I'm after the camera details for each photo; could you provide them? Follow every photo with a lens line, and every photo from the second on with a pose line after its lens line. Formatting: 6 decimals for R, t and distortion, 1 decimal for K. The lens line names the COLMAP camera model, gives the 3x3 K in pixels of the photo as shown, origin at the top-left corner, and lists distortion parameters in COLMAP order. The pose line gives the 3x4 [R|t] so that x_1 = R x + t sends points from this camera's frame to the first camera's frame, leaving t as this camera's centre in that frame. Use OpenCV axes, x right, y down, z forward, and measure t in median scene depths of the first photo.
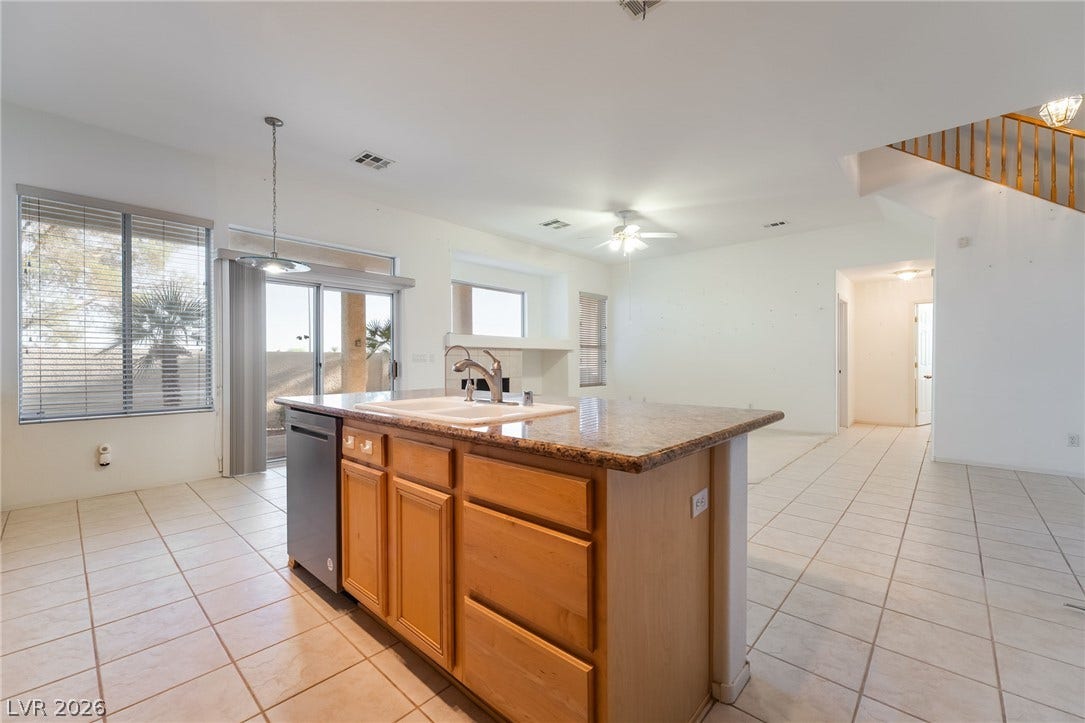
lens RADIAL K [[432.3, 0, 536.5], [0, 432.3, 360.4], [0, 0, 1]] dist [-0.000470, -0.000204]
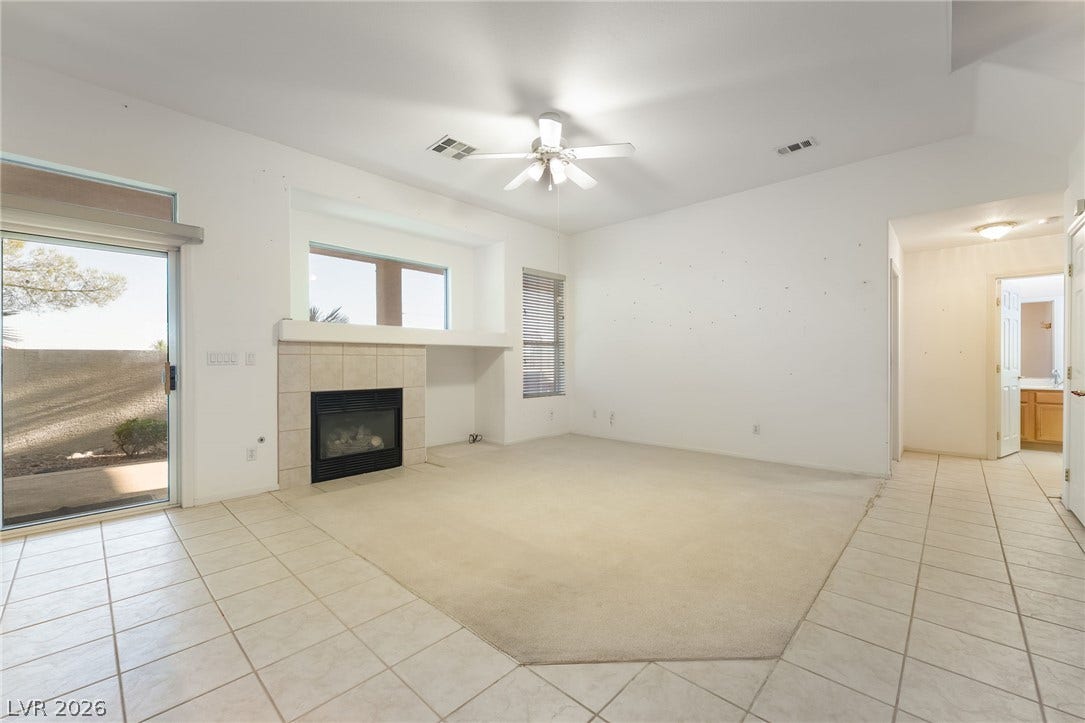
lens RADIAL K [[439.8, 0, 545.1], [0, 439.8, 360.6], [0, 0, 1]] dist [-0.000511, -0.000210]
pose [[0.999892, -0.000695, 0.014693, 0.186858], [0.000704, 1.000000, -0.000577, -0.002386], [-0.014692, 0.000587, 0.999892, 0.383113]]
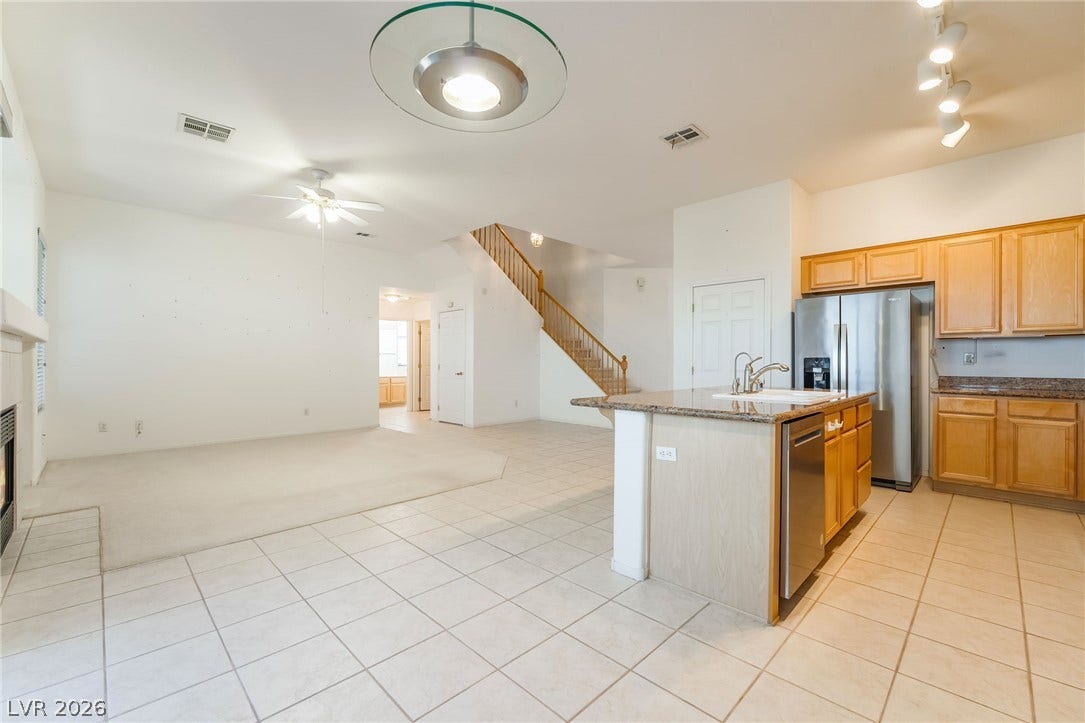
lens RADIAL K [[470.4, 0, 515.2], [0, 470.4, 362.6], [0, 0, 1]] dist [-0.000717, 0.000068]
pose [[0.057998, -0.000420, 0.998317, -0.609931], [-0.000853, 1.000000, 0.000470, -0.001817], [-0.998316, -0.000879, 0.057998, 0.597467]]
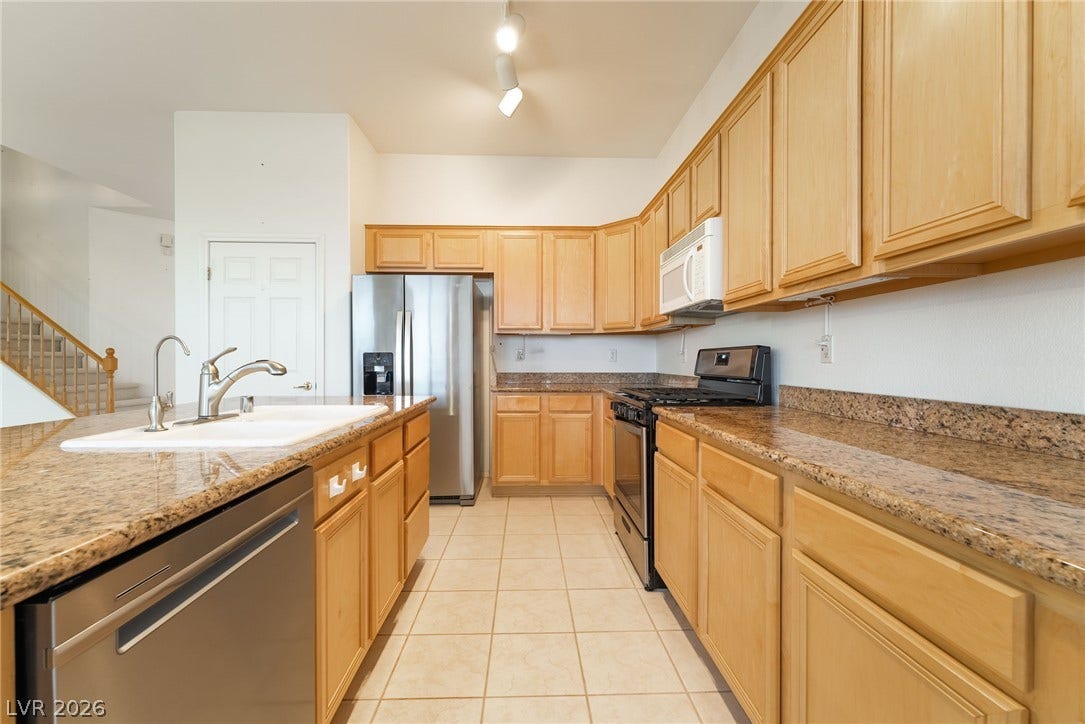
lens RADIAL K [[458.0, 0, 556.3], [0, 458.0, 363.3], [0, 0, 1]] dist [-0.016310, -0.000063]
pose [[-0.721032, -0.004785, 0.692885, -0.368077], [0.000942, 0.999968, 0.007885, -0.000741], [-0.692901, 0.006338, -0.721005, 0.404607]]
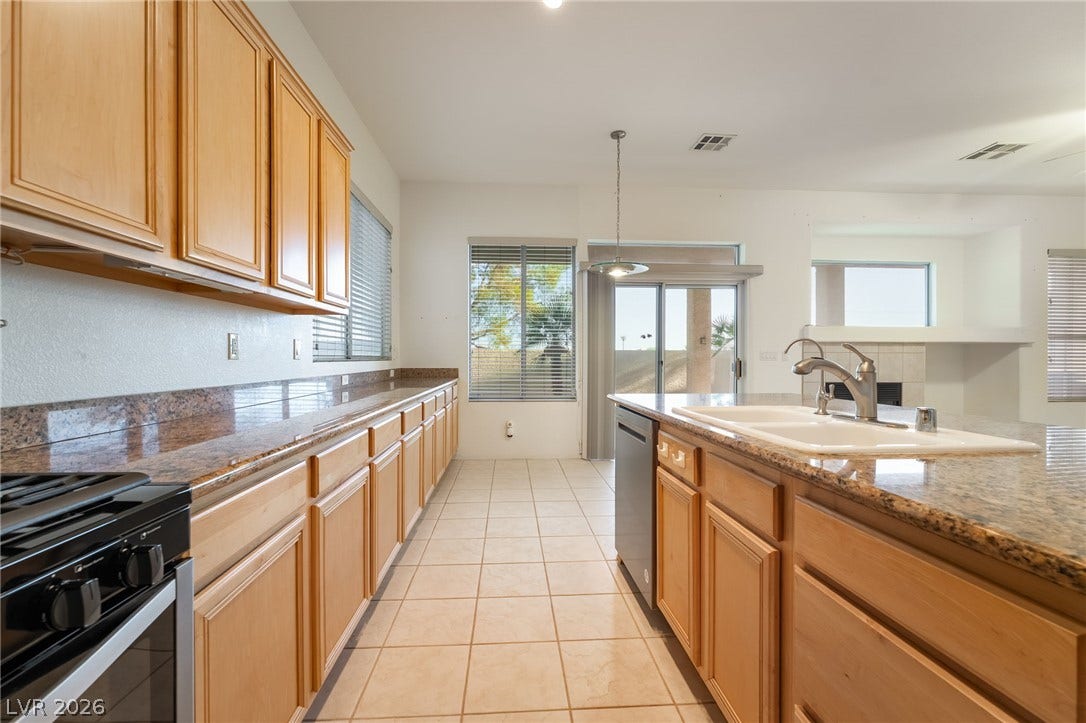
lens RADIAL K [[440.2, 0, 545.6], [0, 440.2, 360.6], [0, 0, 1]] dist [-0.000511, -0.000210]
pose [[0.731901, 0.006003, -0.681385, 0.003598], [-0.002704, 0.999979, 0.005906, -0.000166], [0.681406, -0.002480, 0.731901, 0.052599]]
